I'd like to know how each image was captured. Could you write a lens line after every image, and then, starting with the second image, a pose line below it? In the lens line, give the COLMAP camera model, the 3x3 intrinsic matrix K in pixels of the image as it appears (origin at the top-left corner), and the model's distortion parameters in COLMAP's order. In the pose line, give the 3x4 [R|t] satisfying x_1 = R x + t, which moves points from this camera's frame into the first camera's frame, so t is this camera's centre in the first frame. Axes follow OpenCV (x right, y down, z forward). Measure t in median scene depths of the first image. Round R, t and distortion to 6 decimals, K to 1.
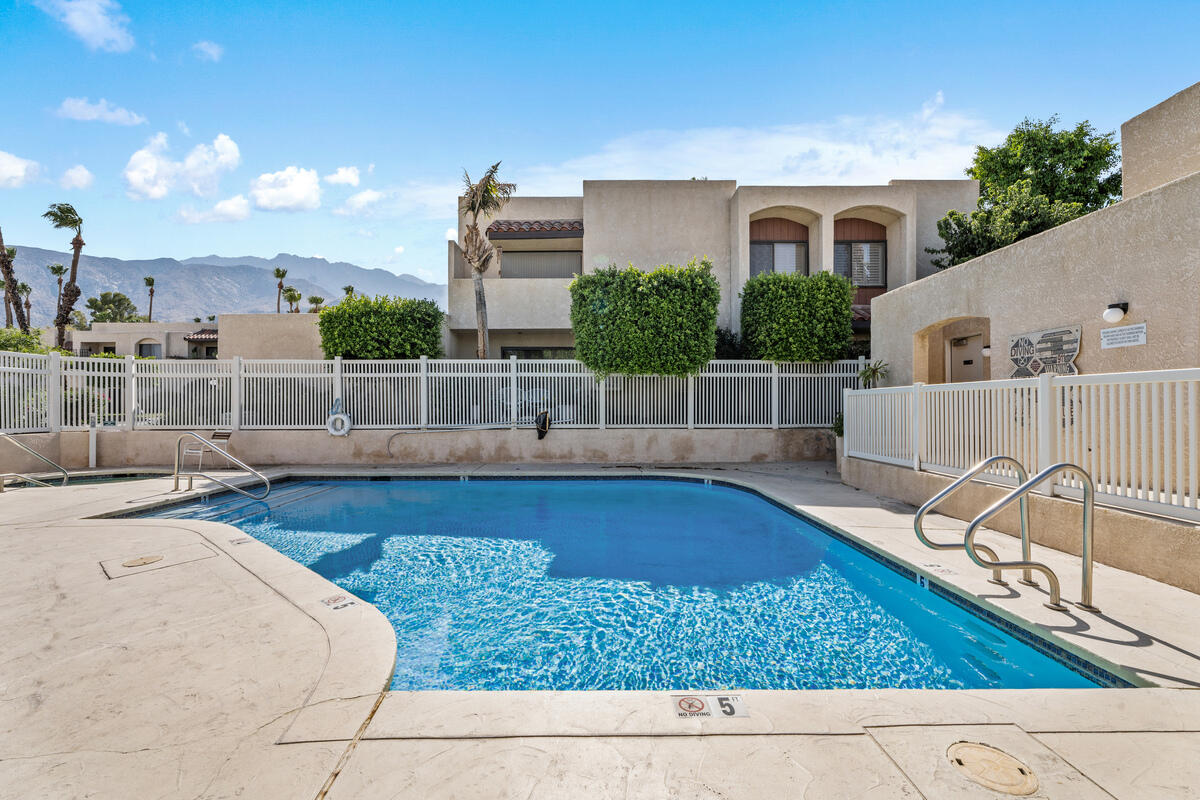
lens RADIAL K [[544.5, 0, 594.4], [0, 544.5, 405.1], [0, 0, 1]] dist [0.000093, -0.000414]
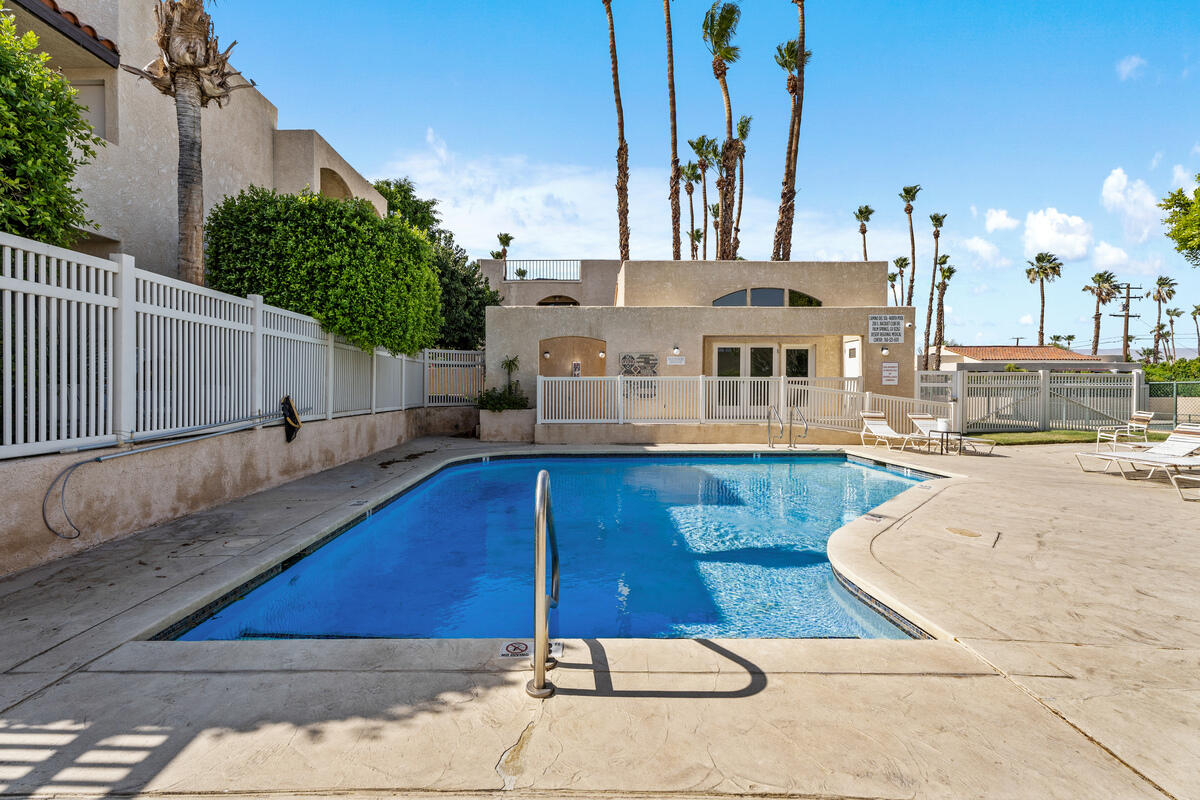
lens RADIAL K [[533.9, 0, 597.3], [0, 533.9, 395.1], [0, 0, 1]] dist [0.000000, -0.000165]
pose [[-0.025512, -0.009144, 0.999633, -0.704892], [-0.000293, 0.999958, 0.009139, 0.005408], [-0.999674, -0.000060, -0.025513, 0.681935]]
